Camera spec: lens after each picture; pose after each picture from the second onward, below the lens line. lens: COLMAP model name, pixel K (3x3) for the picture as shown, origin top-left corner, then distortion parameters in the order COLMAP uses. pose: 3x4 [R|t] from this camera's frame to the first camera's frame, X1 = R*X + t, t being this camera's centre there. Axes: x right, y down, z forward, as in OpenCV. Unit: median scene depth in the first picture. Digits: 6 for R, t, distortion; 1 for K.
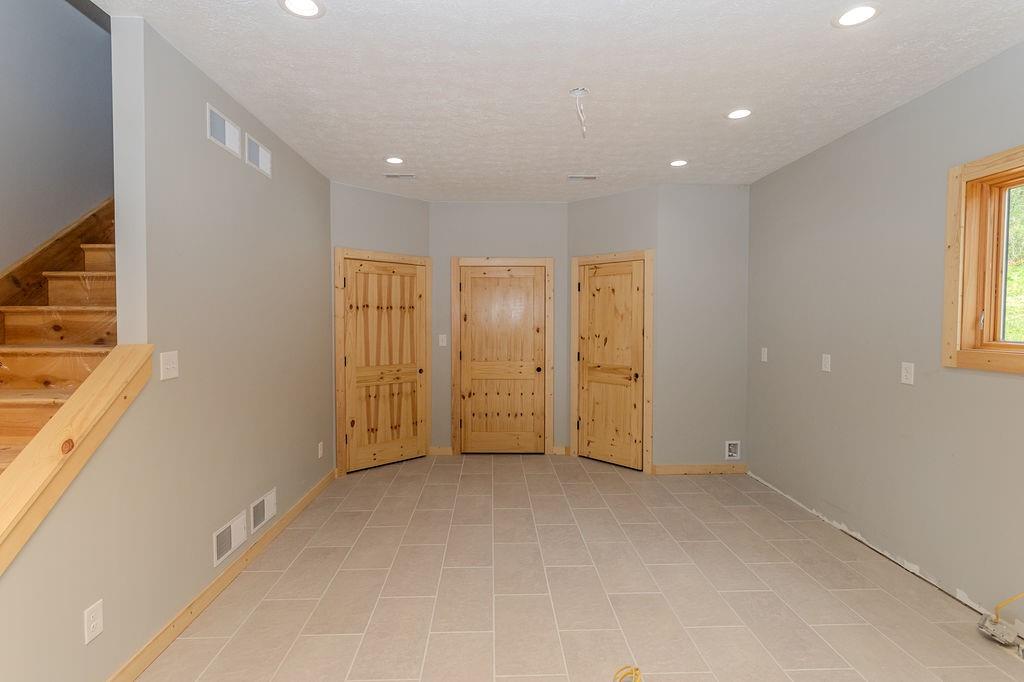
lens RADIAL K [[494.5, 0, 502.8], [0, 494.5, 331.8], [0, 0, 1]] dist [0.000280, 0.000134]
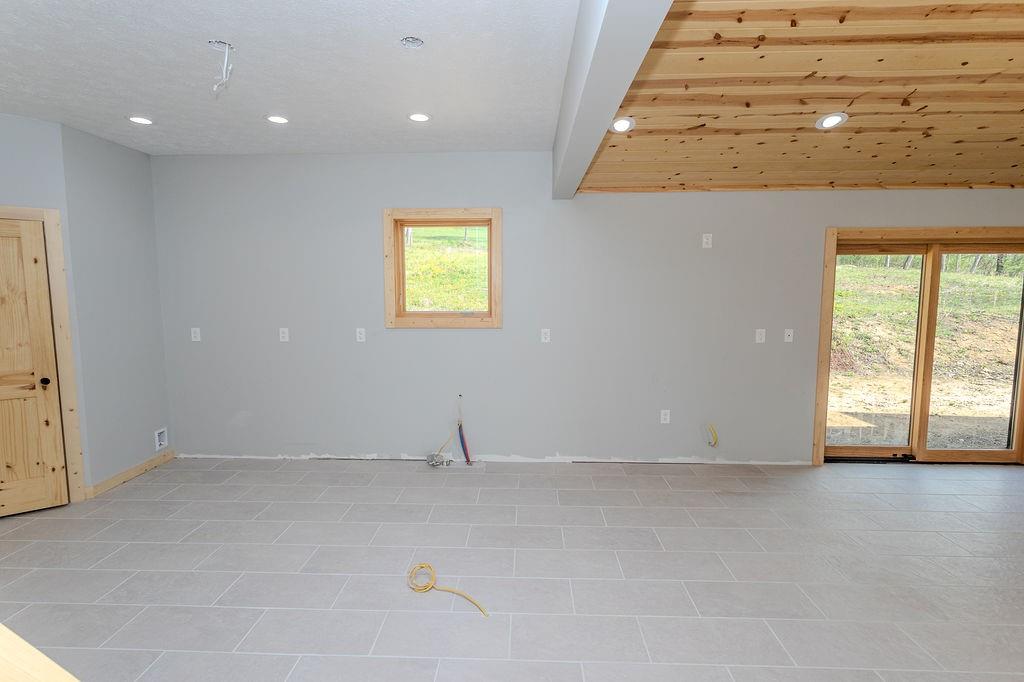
lens RADIAL K [[516.5, 0, 509.5], [0, 516.5, 337.4], [0, 0, 1]] dist [-0.000400, 0.000293]
pose [[0.065455, -0.108511, 0.991938, -0.530326], [0.025955, 0.993919, 0.107015, -0.048711], [-0.997518, 0.018741, 0.067873, 0.313810]]
